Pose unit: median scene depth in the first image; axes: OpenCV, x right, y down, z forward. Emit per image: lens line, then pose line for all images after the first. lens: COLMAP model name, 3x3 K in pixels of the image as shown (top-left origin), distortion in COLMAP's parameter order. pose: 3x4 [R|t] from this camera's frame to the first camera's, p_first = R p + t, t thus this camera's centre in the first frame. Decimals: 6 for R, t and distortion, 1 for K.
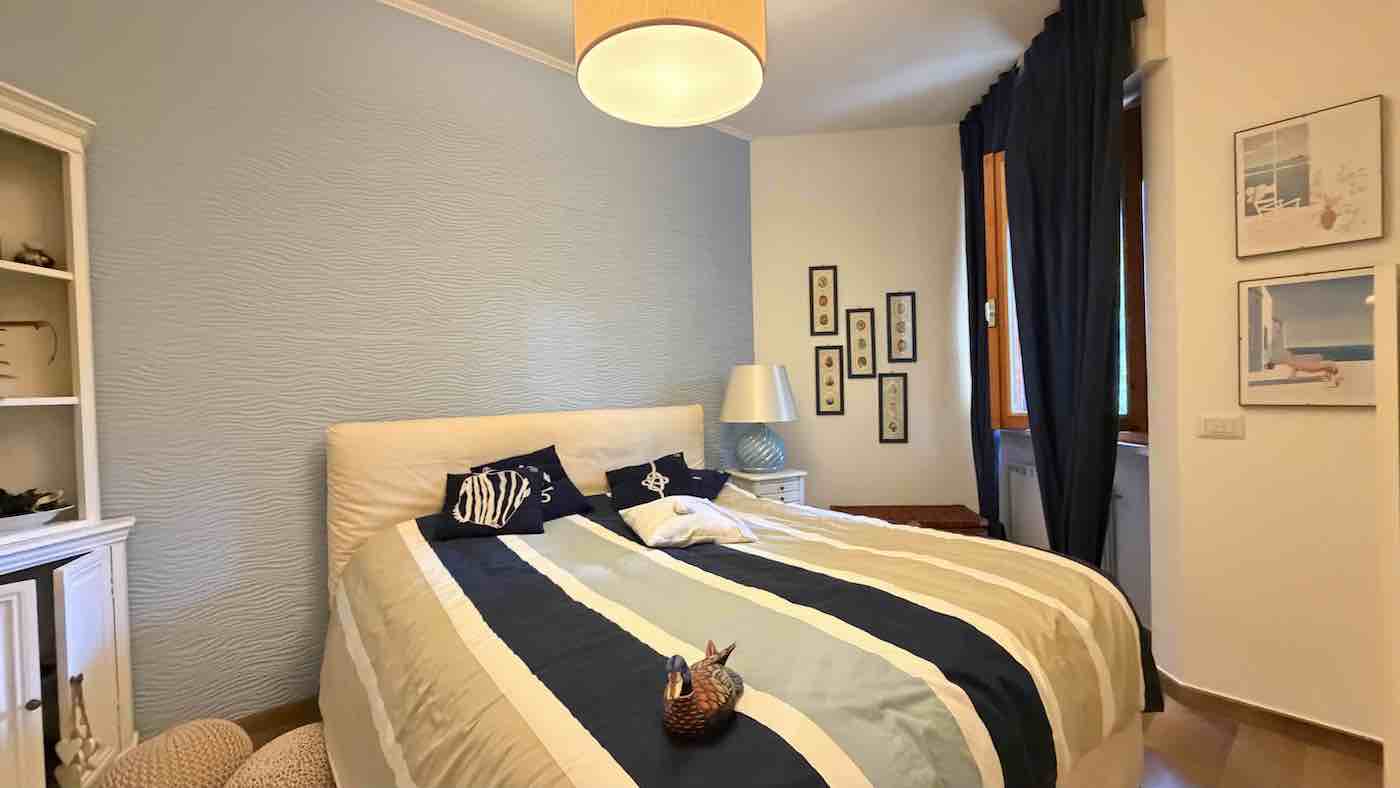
lens RADIAL K [[552.5, 0, 702.4], [0, 552.5, 401.0], [0, 0, 1]] dist [0.000519, -0.000006]
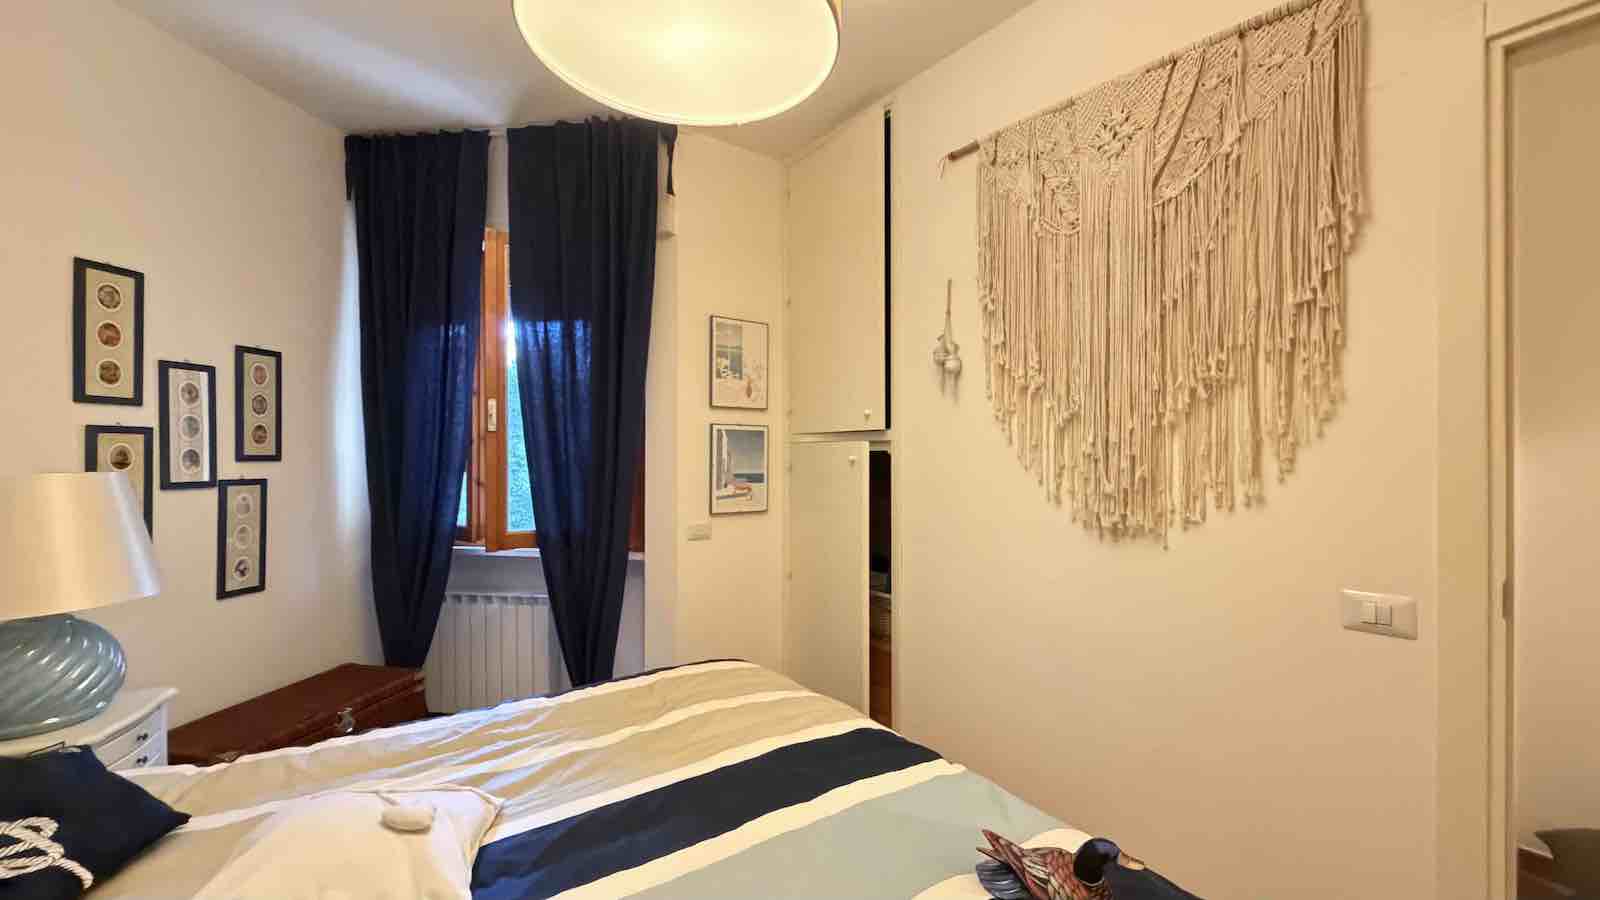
lens RADIAL K [[631.4, 0, 798.6], [0, 631.4, 458.1], [0, 0, 1]] dist [0.000519, -0.000006]
pose [[0.083721, 0.021379, 0.996260, -0.292967], [0.017113, 0.999592, -0.022888, -0.047371], [-0.996342, 0.018965, 0.083321, 0.341022]]
